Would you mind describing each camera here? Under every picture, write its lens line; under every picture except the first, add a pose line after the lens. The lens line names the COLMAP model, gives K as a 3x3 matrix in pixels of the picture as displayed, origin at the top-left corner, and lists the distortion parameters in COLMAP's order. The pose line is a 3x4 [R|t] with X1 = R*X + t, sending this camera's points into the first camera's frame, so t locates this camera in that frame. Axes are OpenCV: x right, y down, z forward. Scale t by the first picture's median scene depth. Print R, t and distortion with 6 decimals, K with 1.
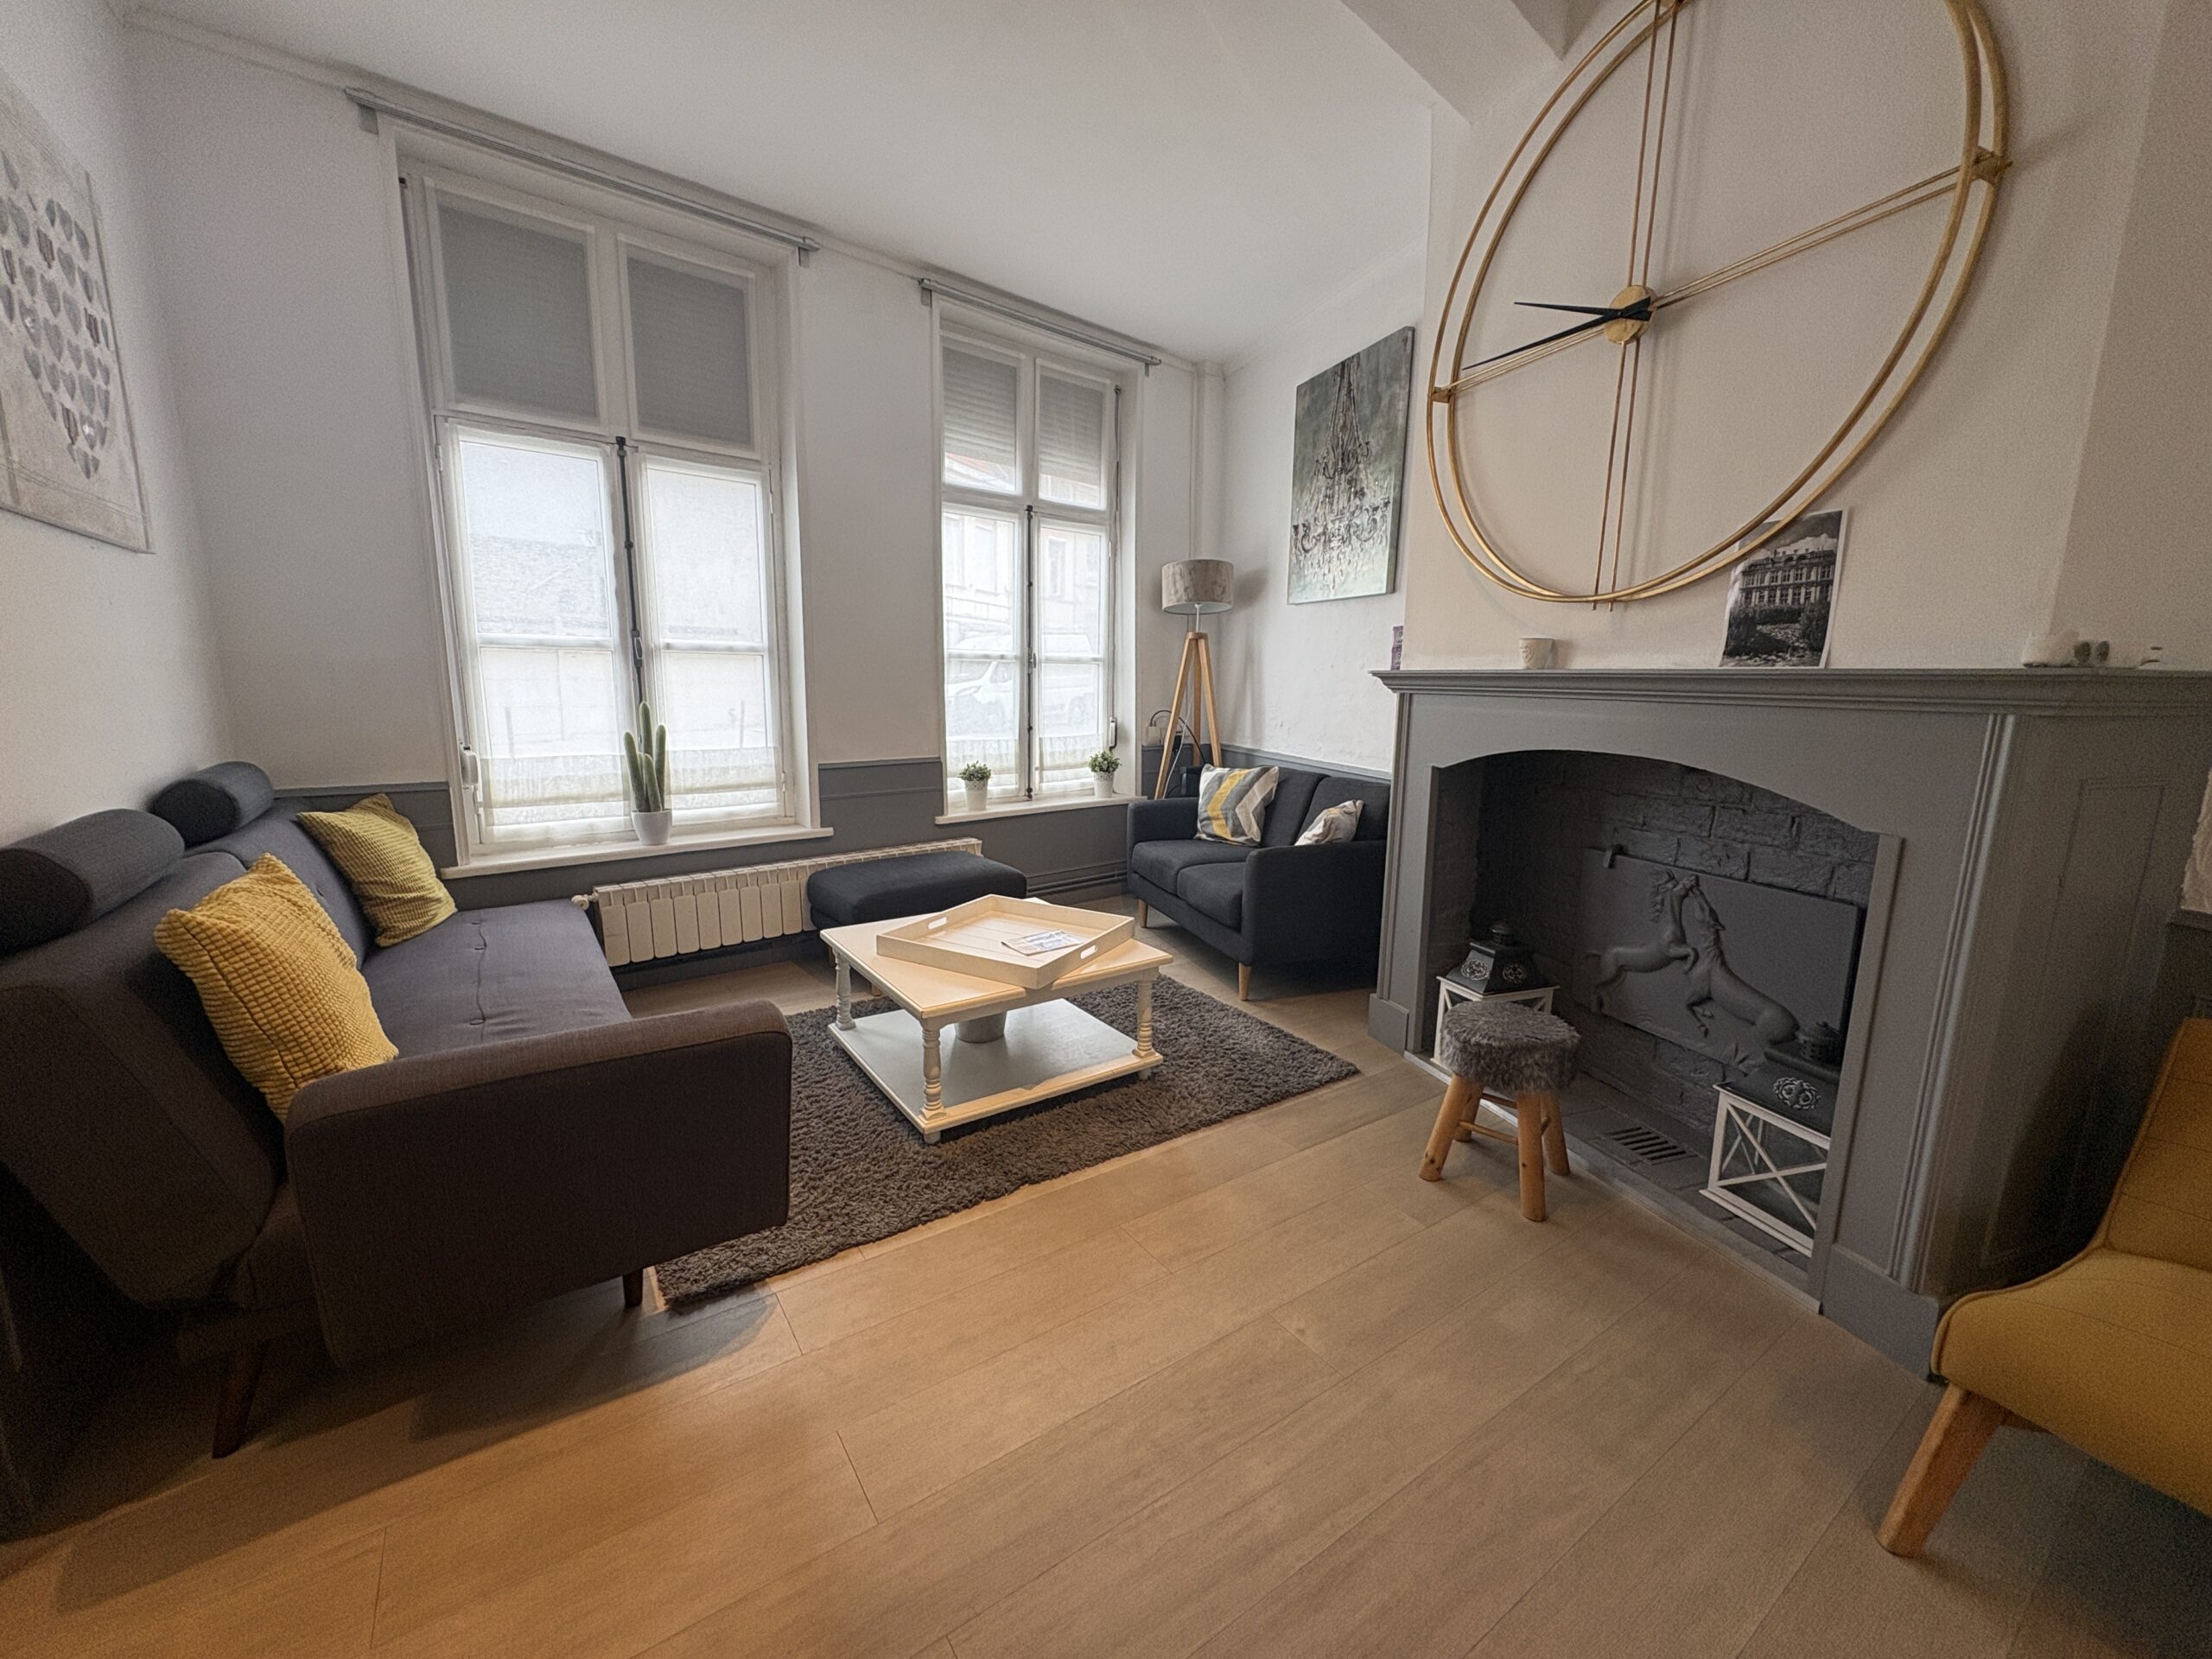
lens RADIAL K [[882.2, 0, 1106.0], [0, 882.2, 829.5], [0, 0, 1]] dist [0.000721, 0.000099]
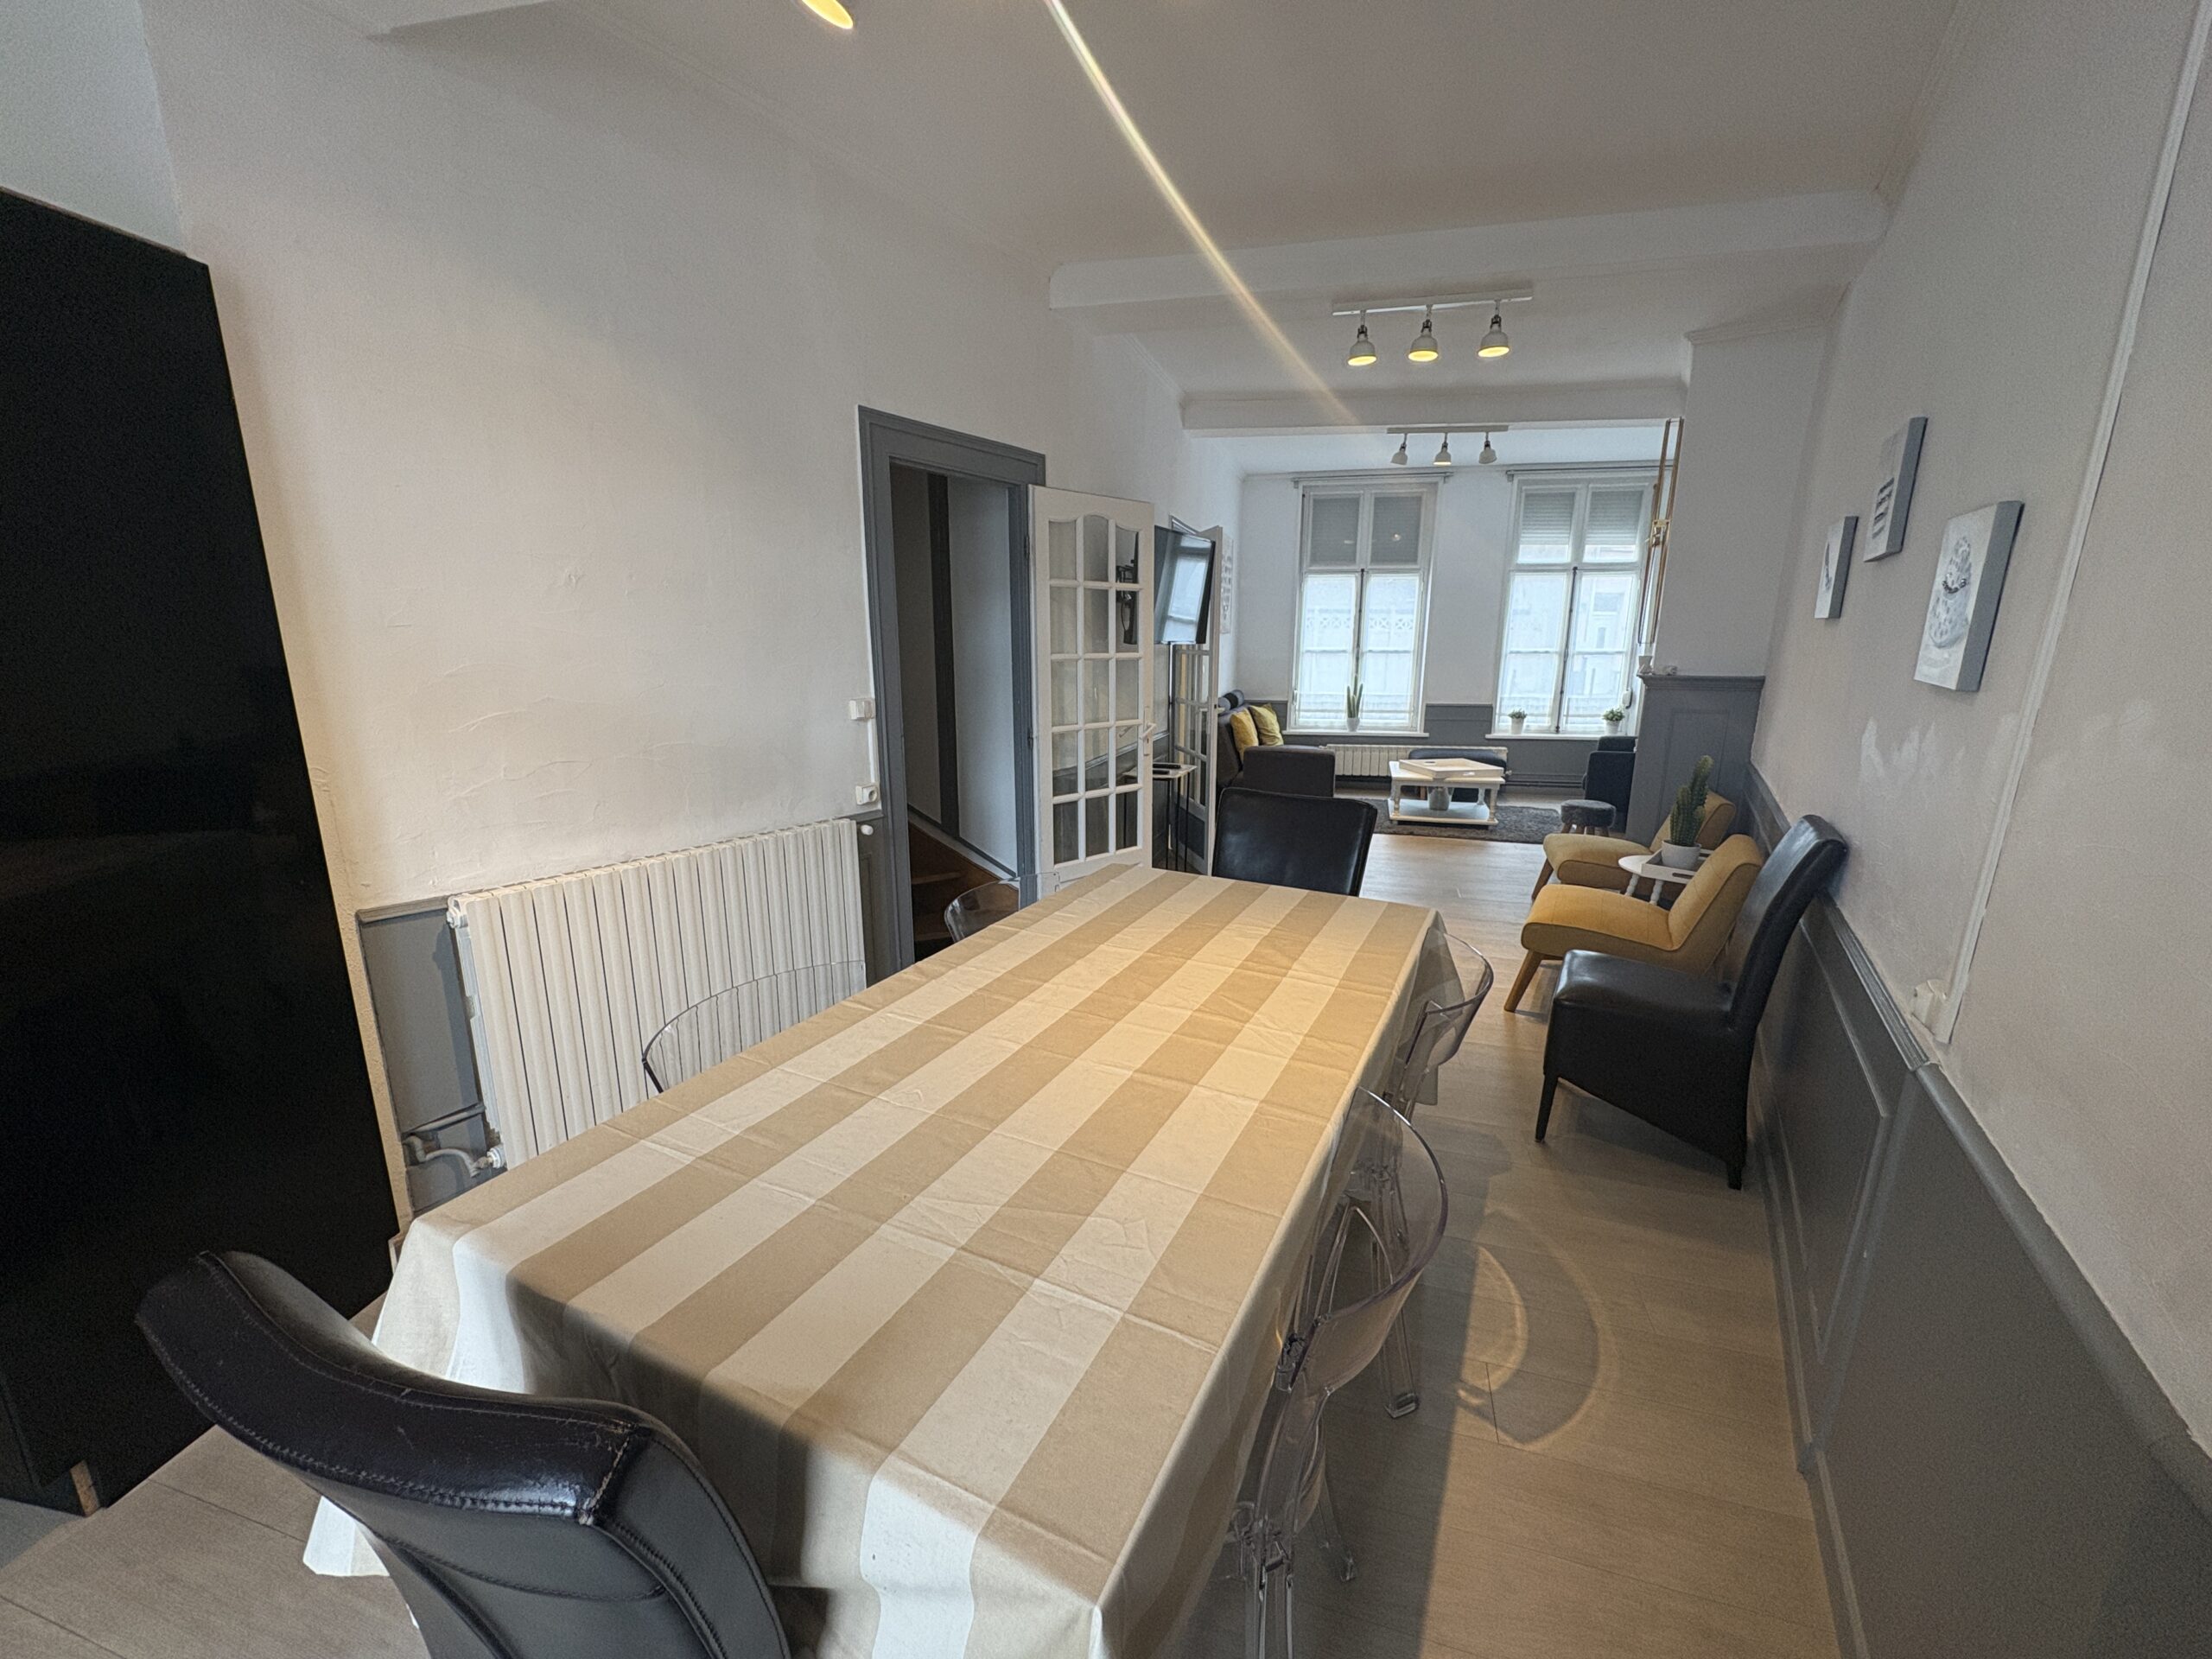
lens RADIAL K [[890.5, 0, 1106.0], [0, 890.5, 829.5], [0, 0, 1]] dist [-0.001414, -0.000041]
pose [[0.636882, 0.153314, -0.755563, 0.925105], [-0.125033, 0.987594, 0.095002, 0.130039], [0.760754, 0.033966, 0.648150, -1.073361]]
